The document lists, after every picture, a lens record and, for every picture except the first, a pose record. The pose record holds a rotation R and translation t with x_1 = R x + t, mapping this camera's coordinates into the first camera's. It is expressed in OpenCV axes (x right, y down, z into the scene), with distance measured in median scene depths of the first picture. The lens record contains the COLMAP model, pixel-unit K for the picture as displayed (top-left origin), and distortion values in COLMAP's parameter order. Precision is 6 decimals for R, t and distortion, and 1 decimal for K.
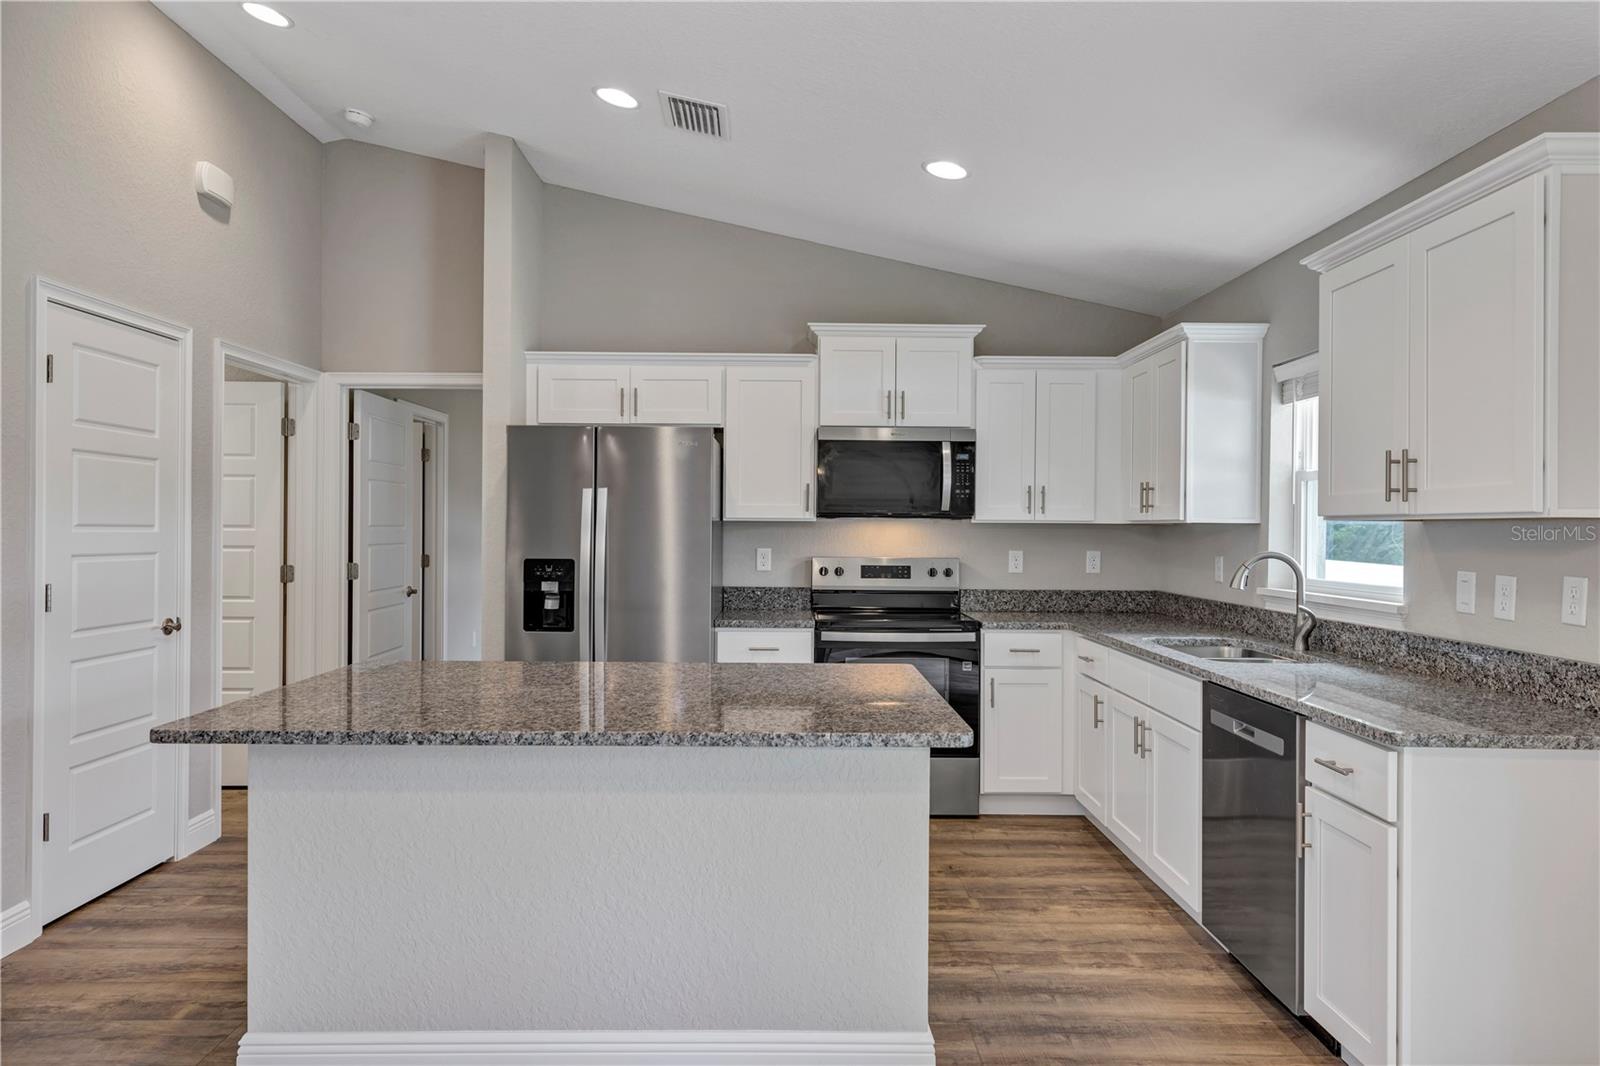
lens RADIAL K [[998.2, 0, 799.5], [0, 998.2, 534.5], [0, 0, 1]] dist [-0.000376, 0.000314]
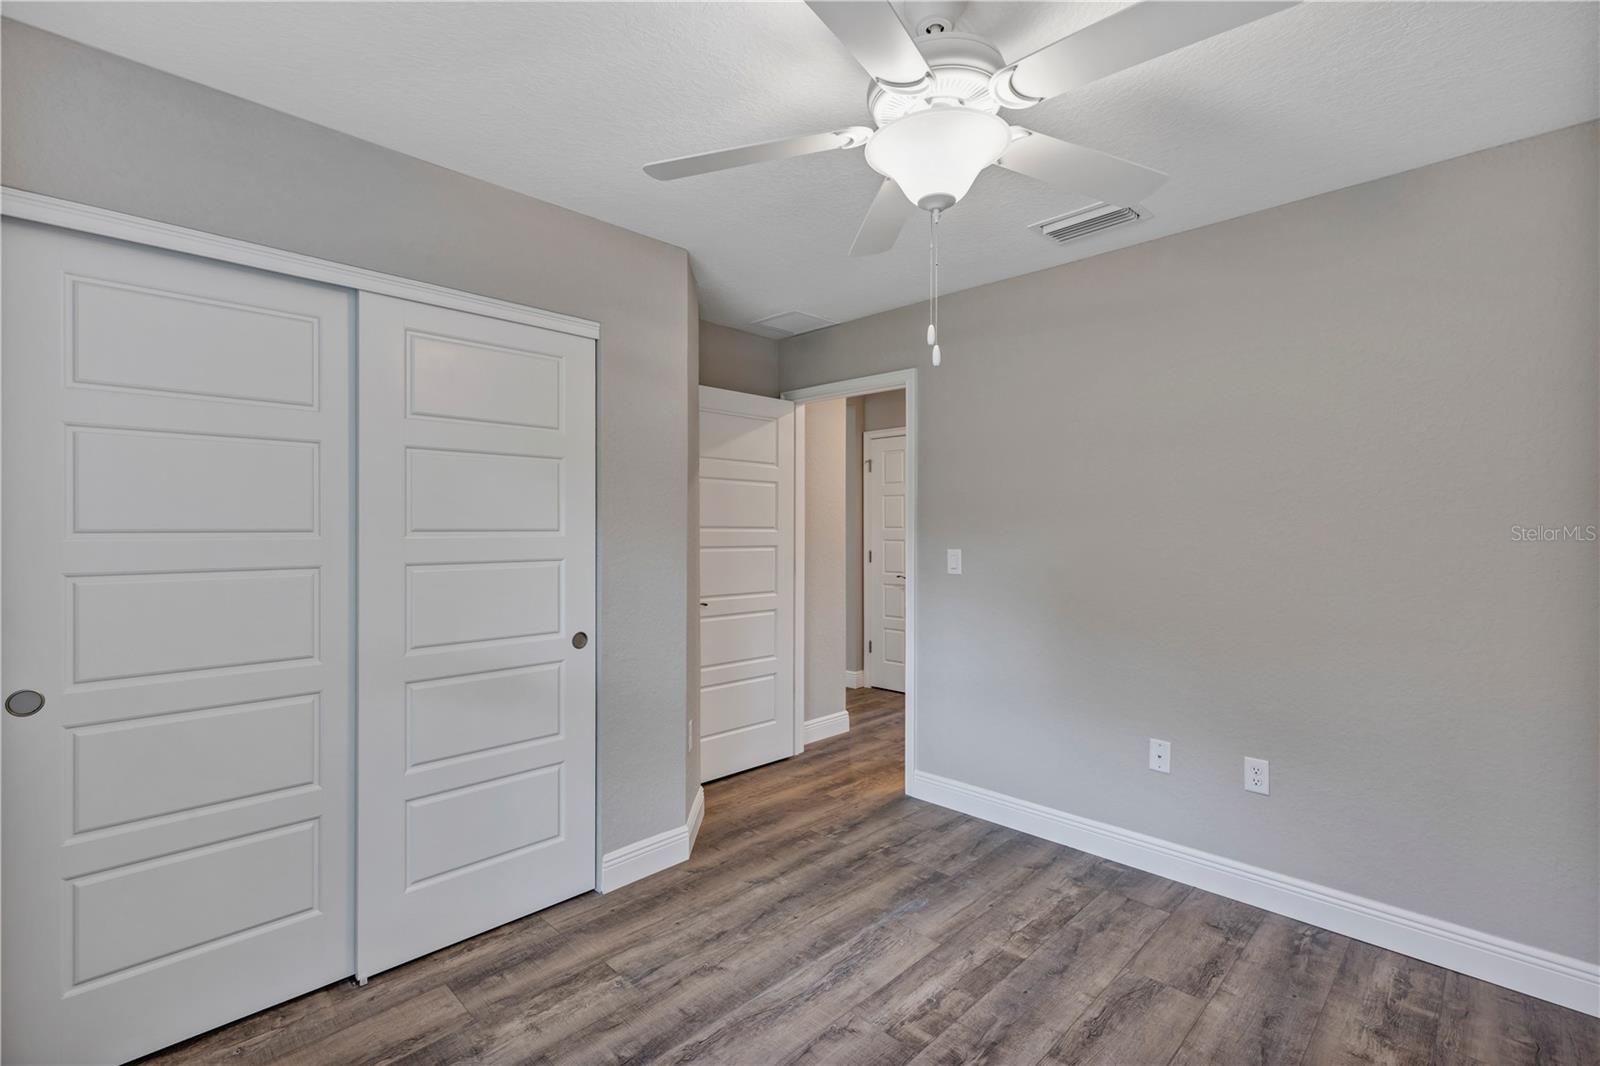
lens RADIAL K [[734.8, 0, 801.6], [0, 734.8, 530.9], [0, 0, 1]] dist [0.003991, 0.000438]
pose [[0.695747, -0.015532, -0.718119, -0.002637], [0.011406, 0.999879, -0.010575, 0.002055], [0.718196, -0.000833, 0.695840, 0.646264]]
